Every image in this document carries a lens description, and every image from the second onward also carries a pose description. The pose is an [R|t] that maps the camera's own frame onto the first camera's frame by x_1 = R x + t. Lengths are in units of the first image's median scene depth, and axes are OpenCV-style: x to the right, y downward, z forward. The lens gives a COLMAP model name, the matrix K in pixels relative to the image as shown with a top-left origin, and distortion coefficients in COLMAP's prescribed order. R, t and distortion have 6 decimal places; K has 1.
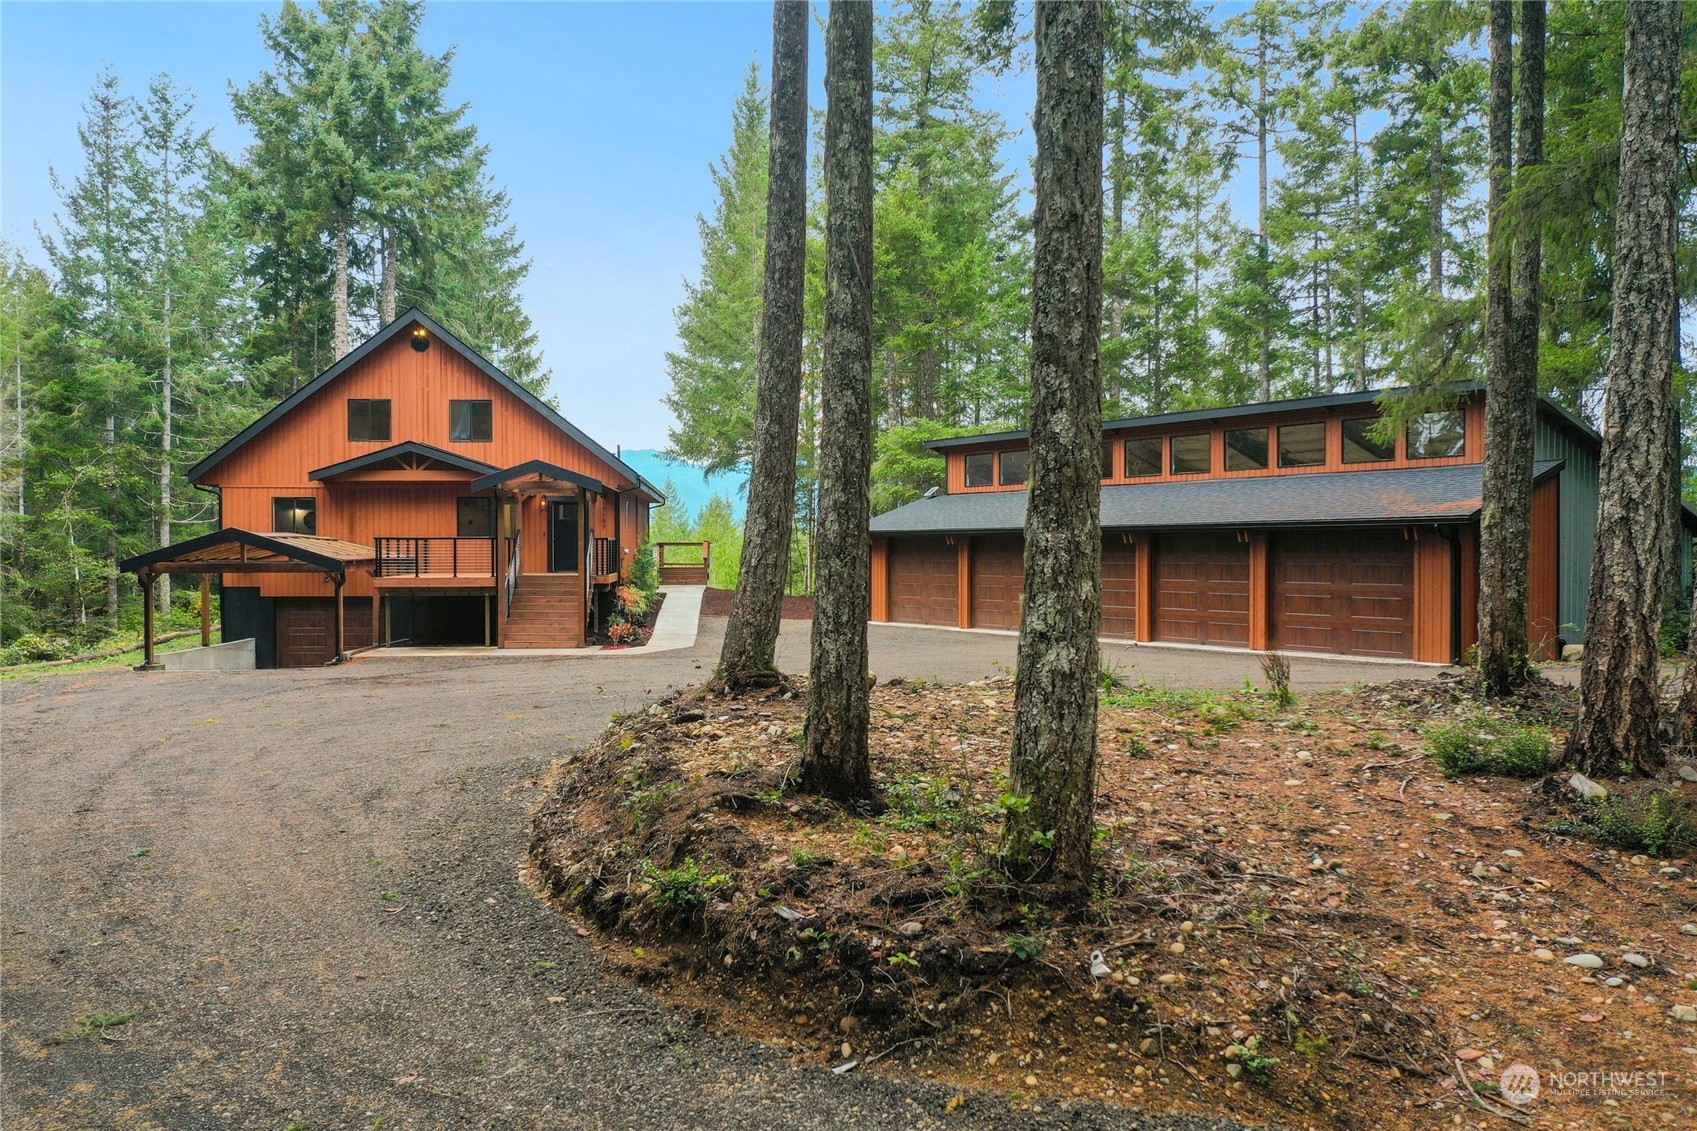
lens RADIAL K [[1346.8, 0, 848.5], [0, 1346.8, 565.5], [0, 0, 1]] dist [-0.006361, -0.000496]
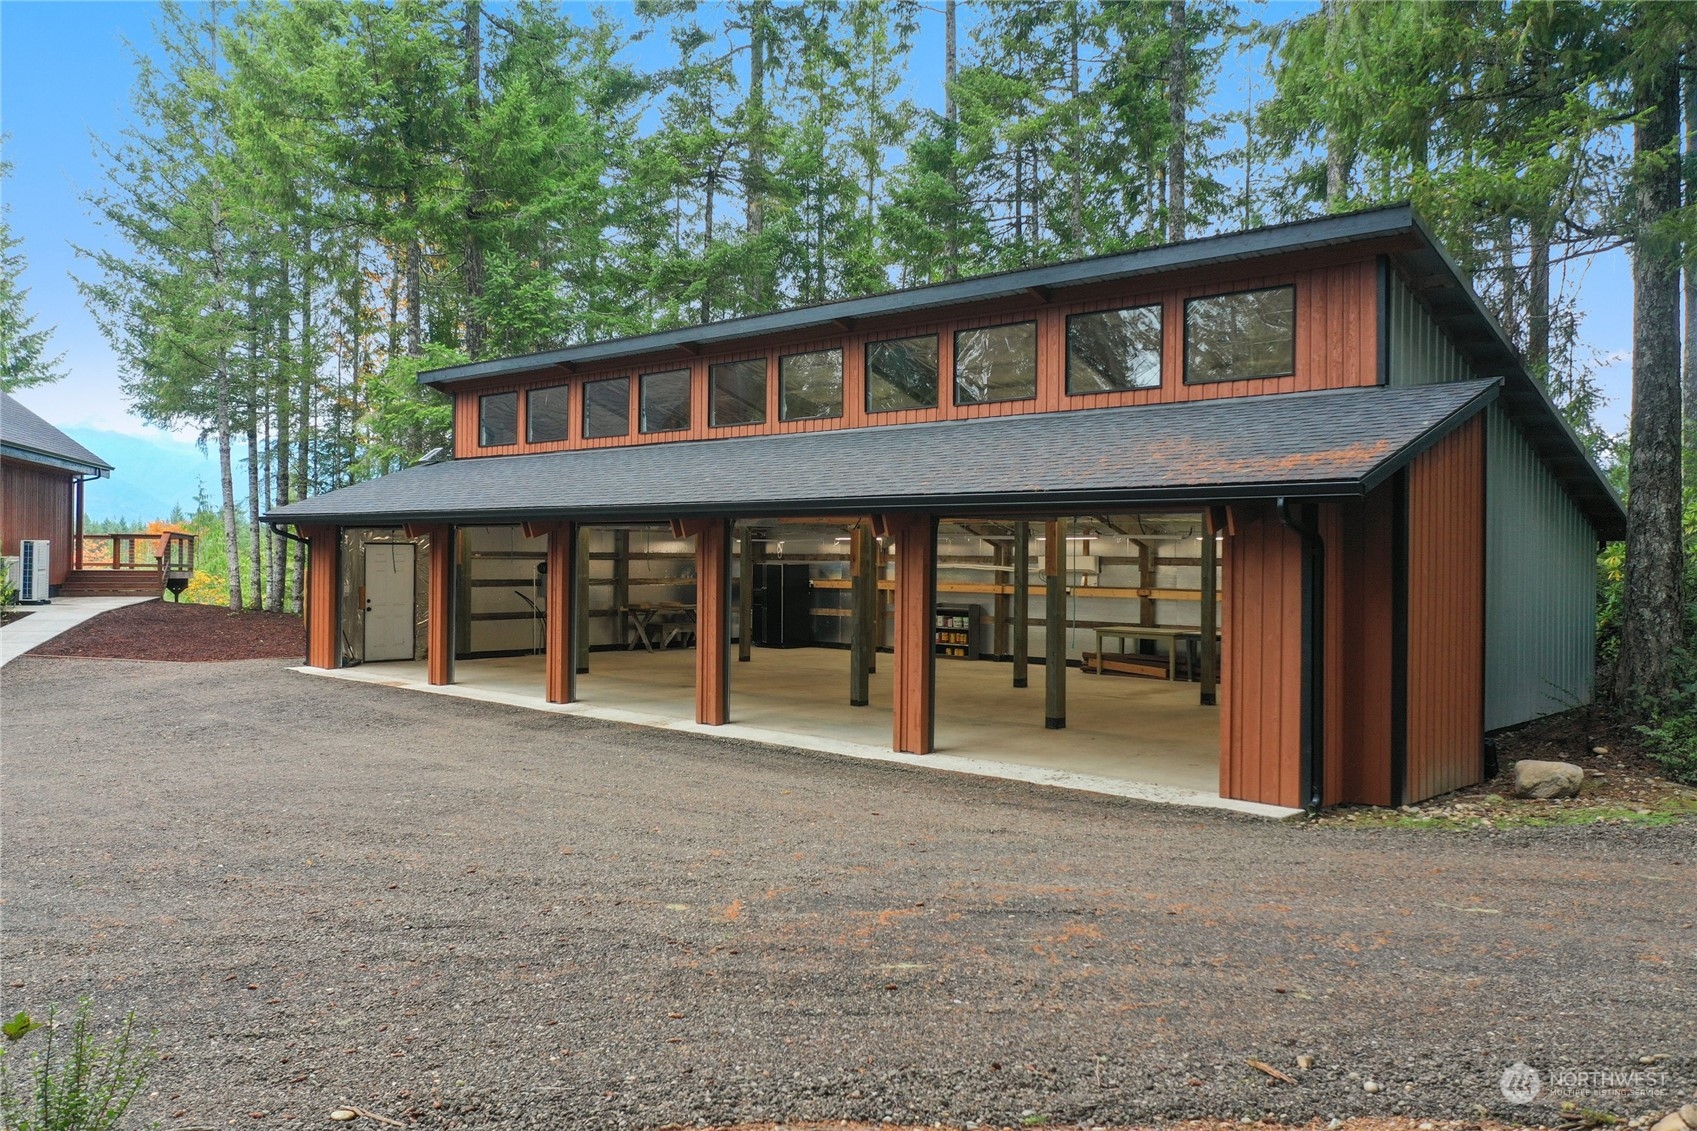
lens RADIAL K [[1346.8, 0, 848.5], [0, 1346.8, 565.5], [0, 0, 1]] dist [-0.006361, -0.000496]
pose [[0.977472, 0.010313, 0.210813, 0.120958], [-0.010382, 0.999946, -0.000780, -0.004766], [-0.210810, -0.001427, 0.977526, 0.351955]]
